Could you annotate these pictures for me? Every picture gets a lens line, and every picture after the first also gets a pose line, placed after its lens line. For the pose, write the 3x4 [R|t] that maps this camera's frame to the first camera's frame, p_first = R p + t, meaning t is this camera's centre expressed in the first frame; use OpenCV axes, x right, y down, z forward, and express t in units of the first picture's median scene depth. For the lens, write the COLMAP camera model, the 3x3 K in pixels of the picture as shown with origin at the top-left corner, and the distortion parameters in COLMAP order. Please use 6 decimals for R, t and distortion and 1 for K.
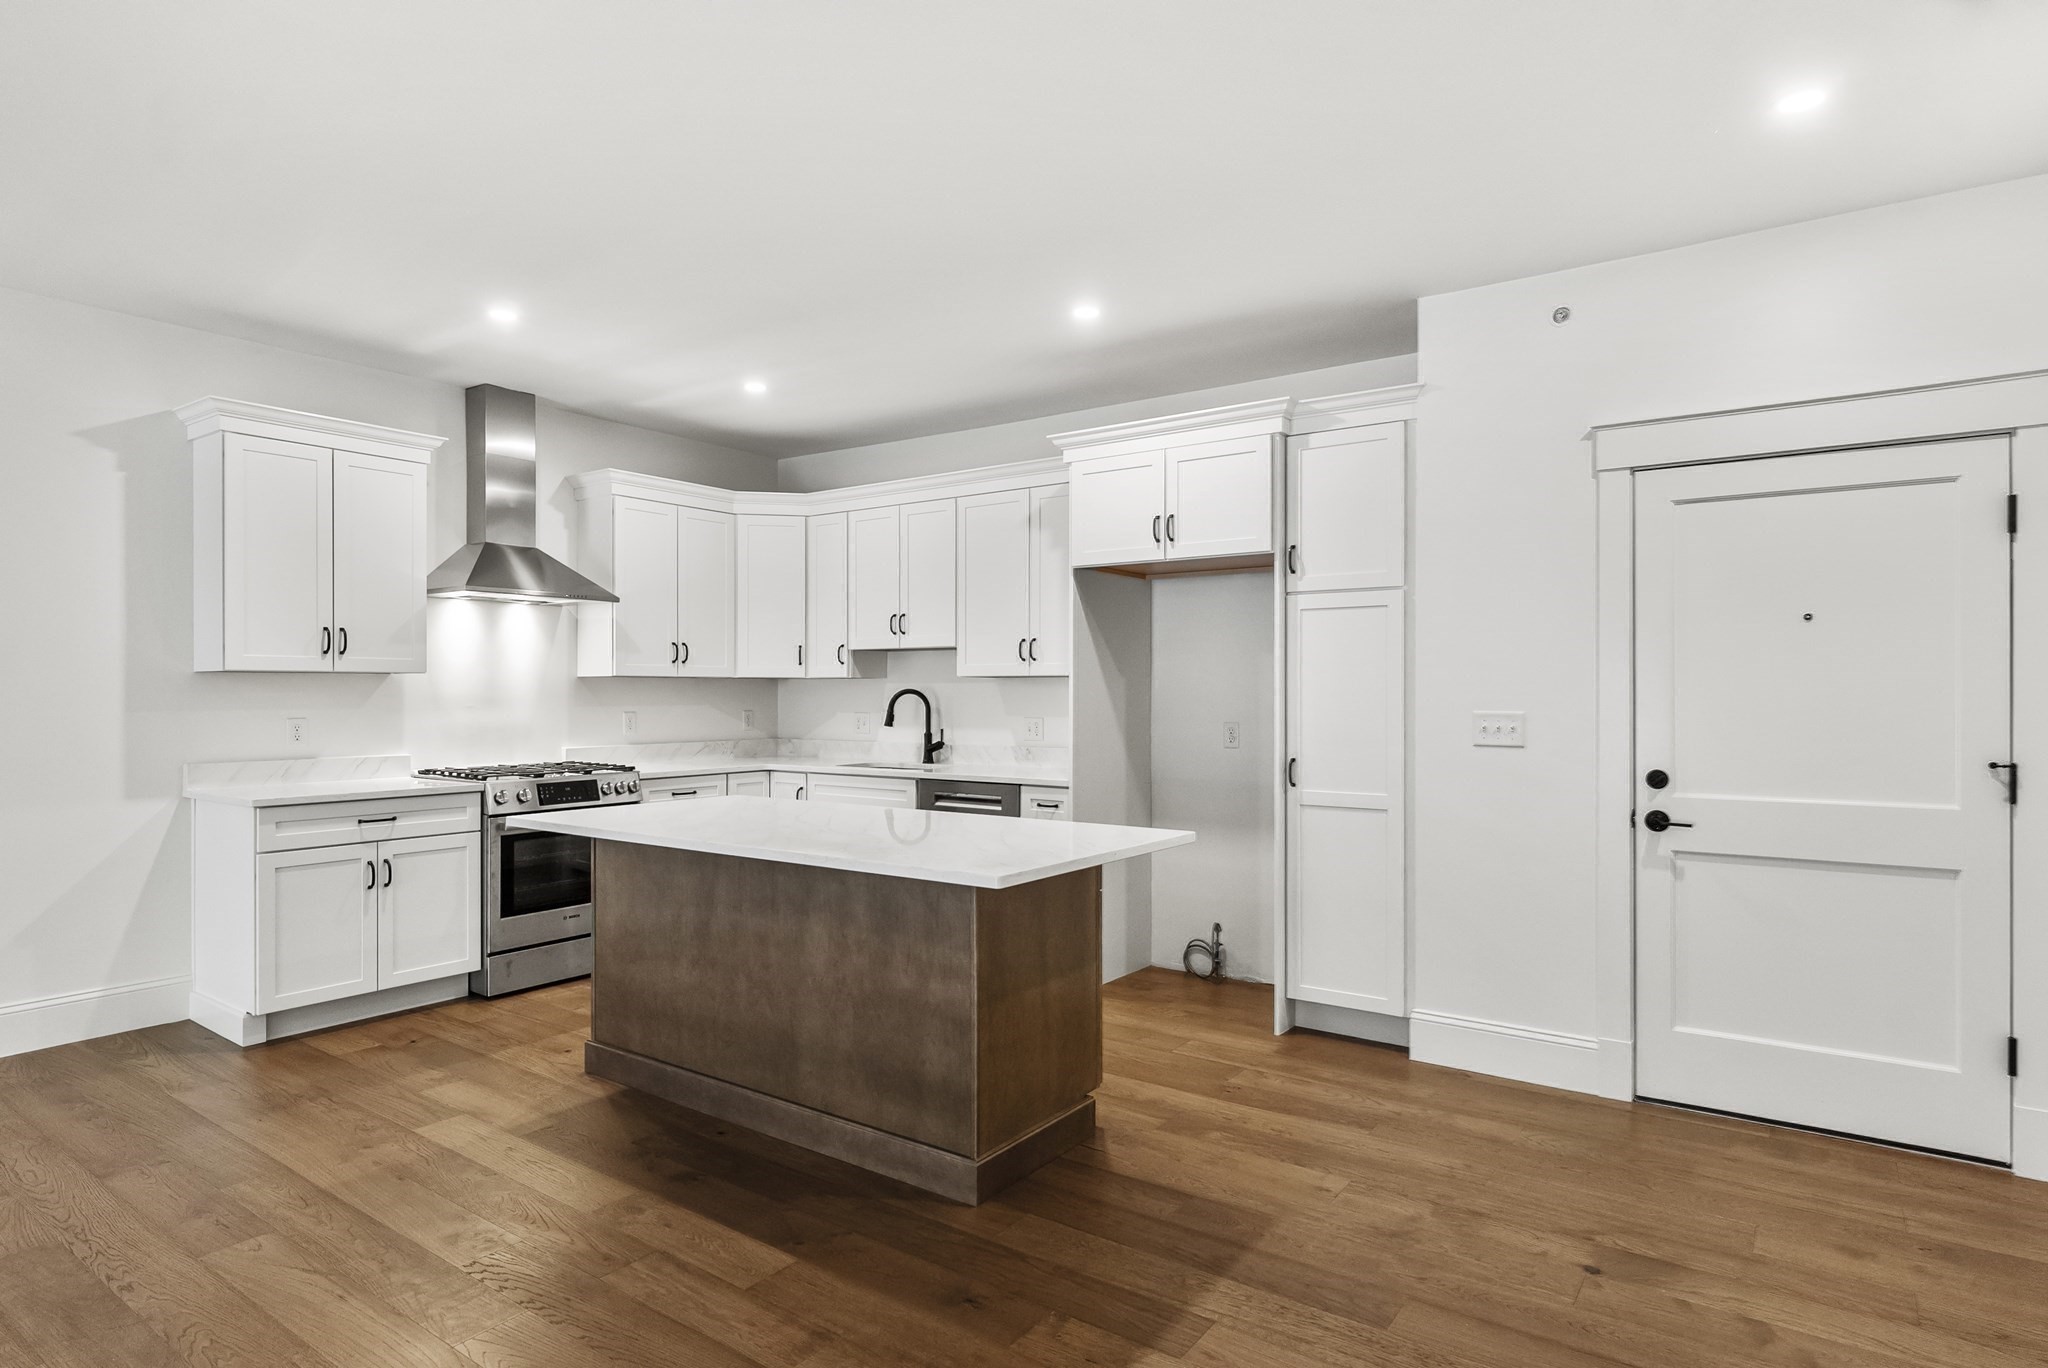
lens RADIAL K [[1119.8, 0, 1019.0], [0, 1119.8, 695.6], [0, 0, 1]] dist [-0.000228, -0.000530]
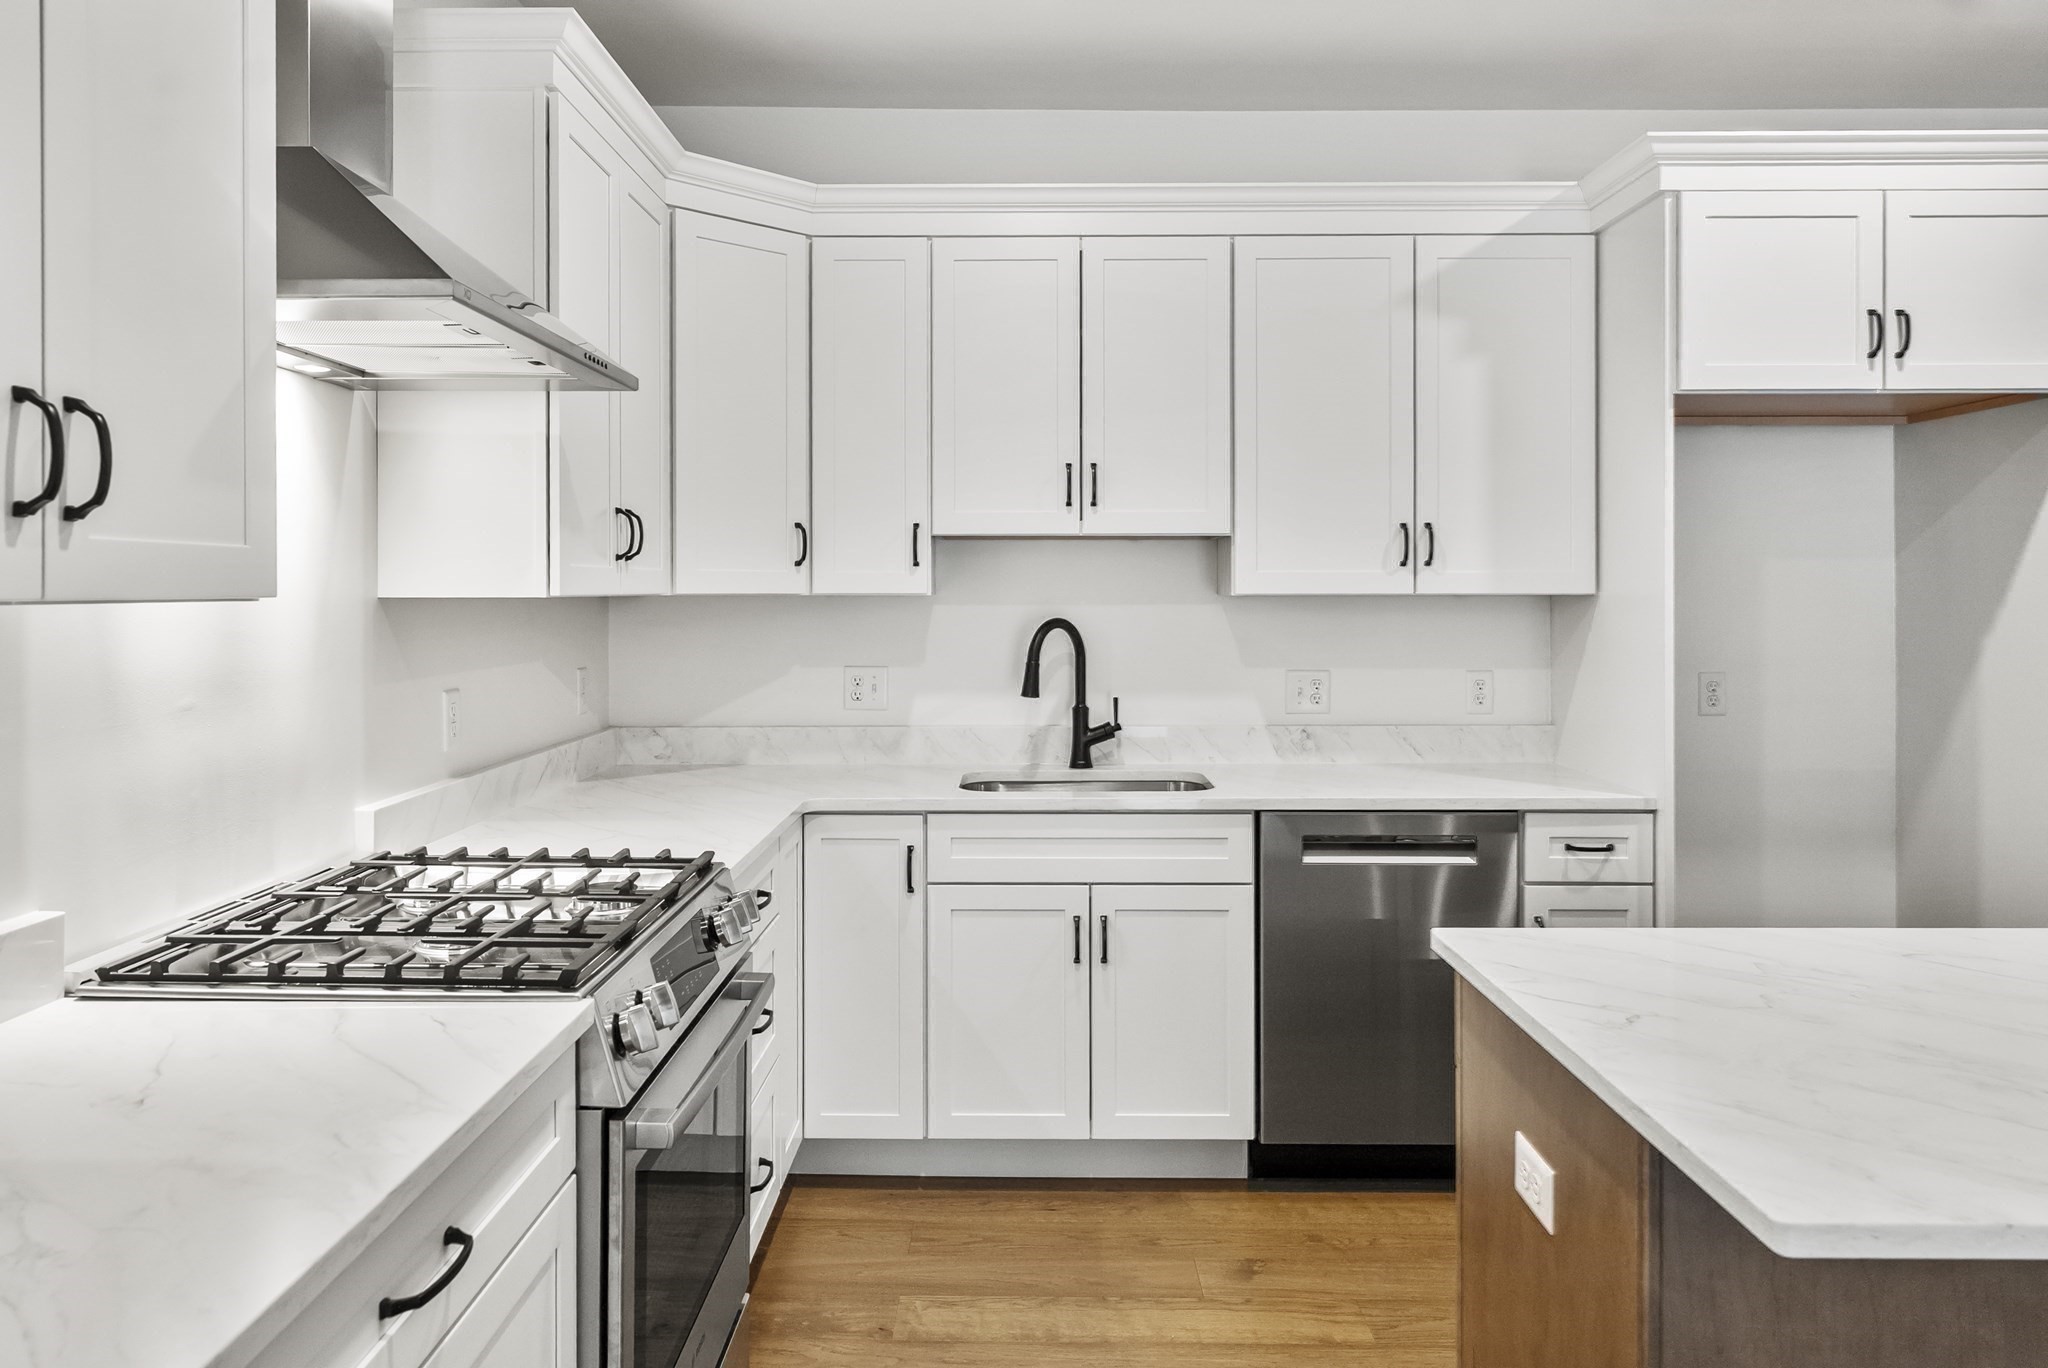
lens RADIAL K [[1396.7, 0, 1016.0], [0, 1396.7, 593.0], [0, 0, 1]] dist [0.002040, 0.002331]
pose [[0.815762, -0.003045, 0.578379, -0.647827], [0.003887, 0.999992, -0.000218, -0.023784], [-0.578374, 0.002426, 0.815768, 0.716698]]
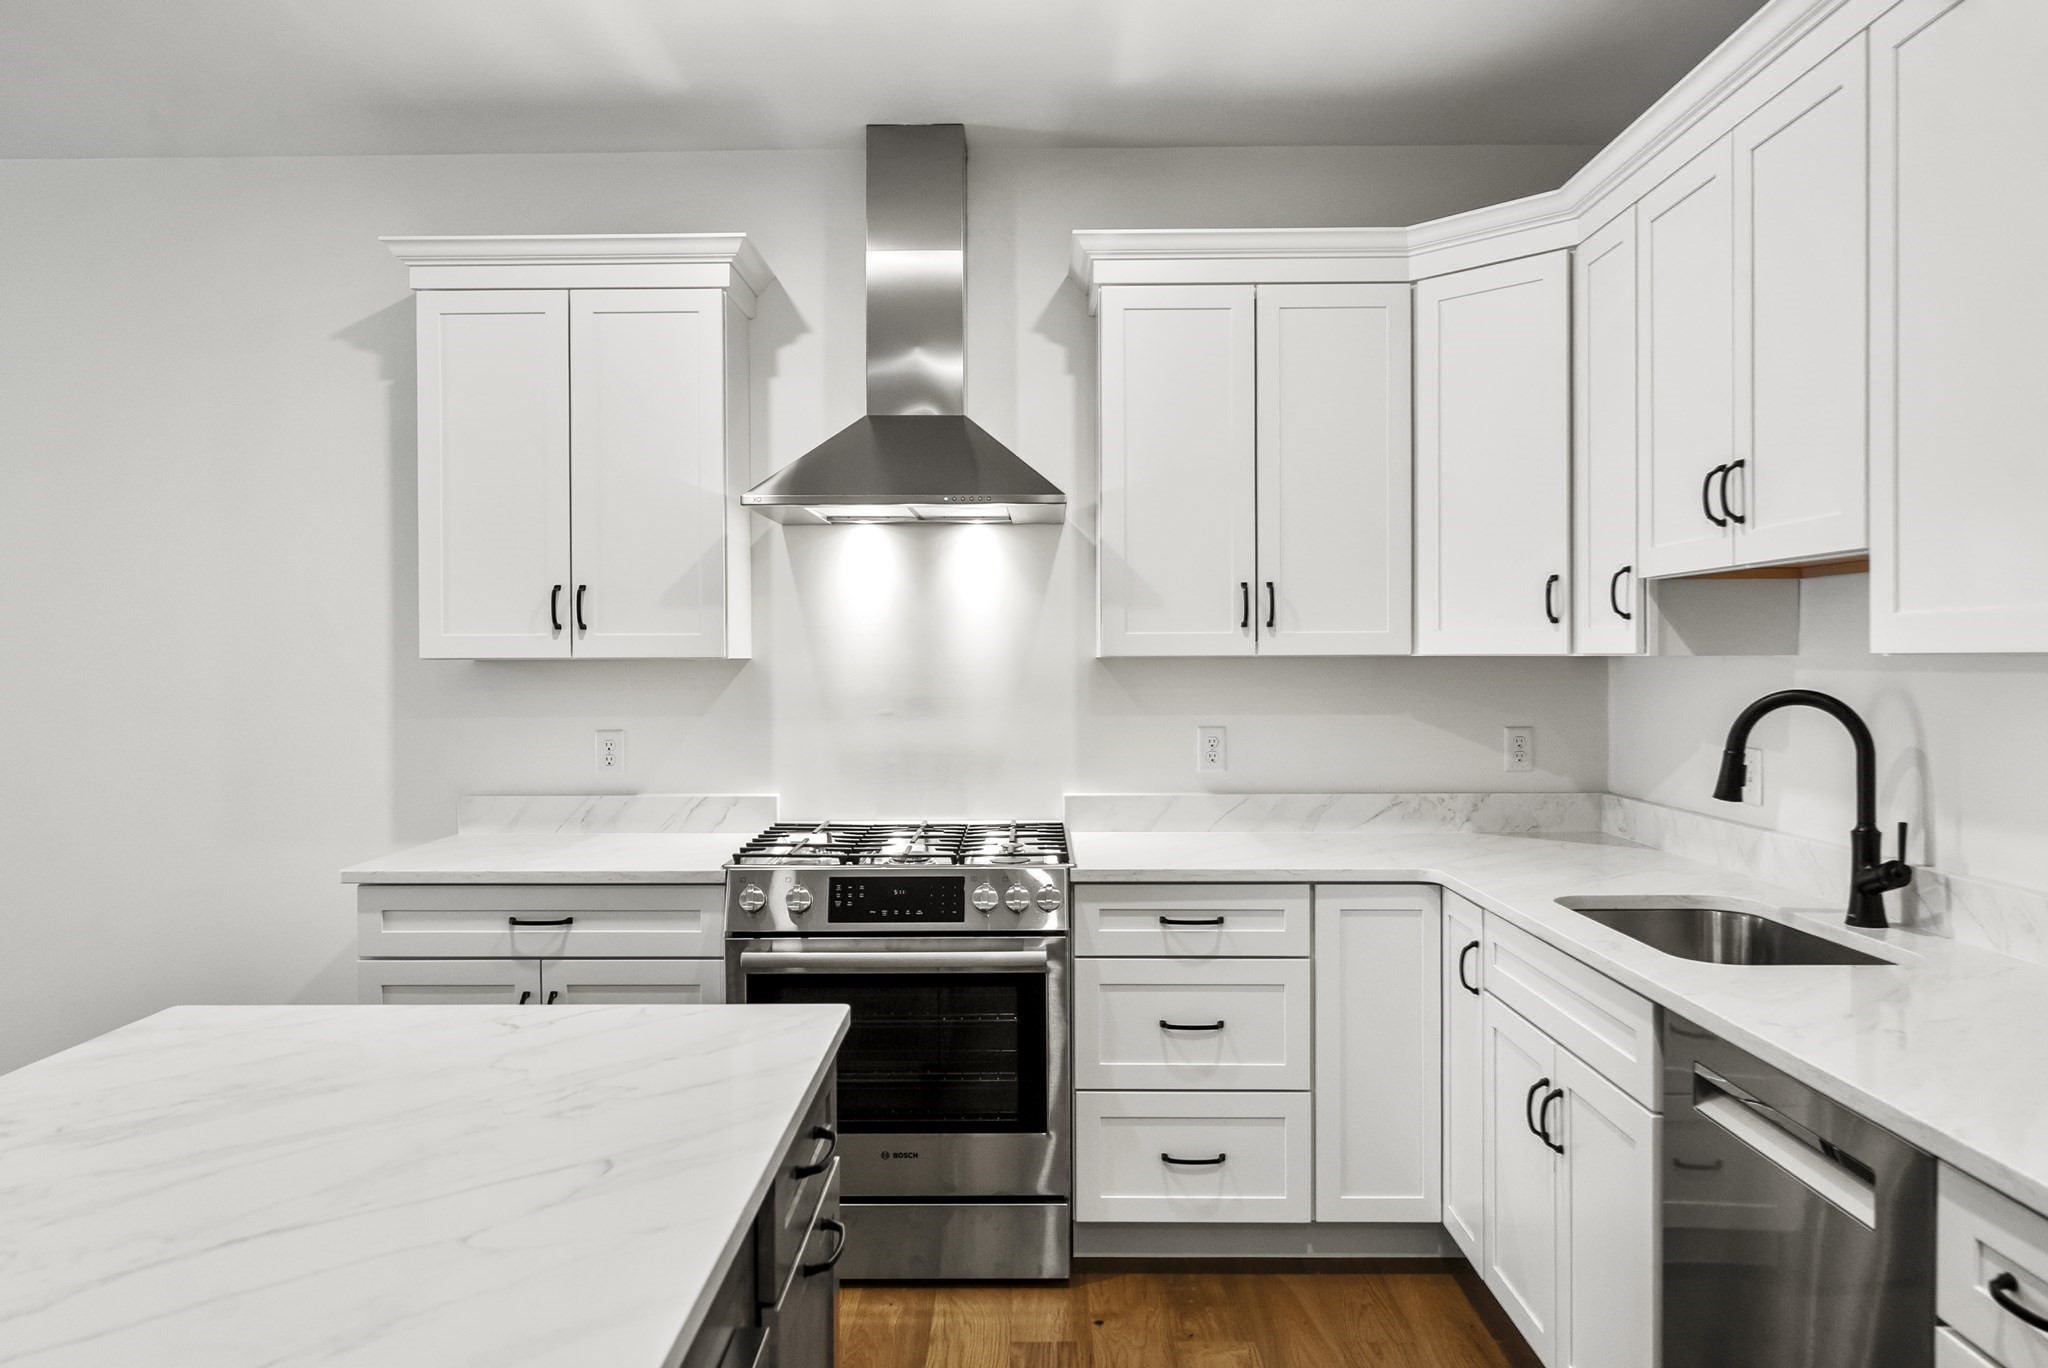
lens RADIAL K [[1374.9, 0, 1016.5], [0, 1374.9, 659.9], [0, 0, 1]] dist [-0.000518, 0.000586]
pose [[0.575056, 0.000473, -0.818114, 0.139504], [0.001884, 0.999996, 0.001902, -0.022831], [0.818112, -0.002635, 0.575053, 0.810613]]
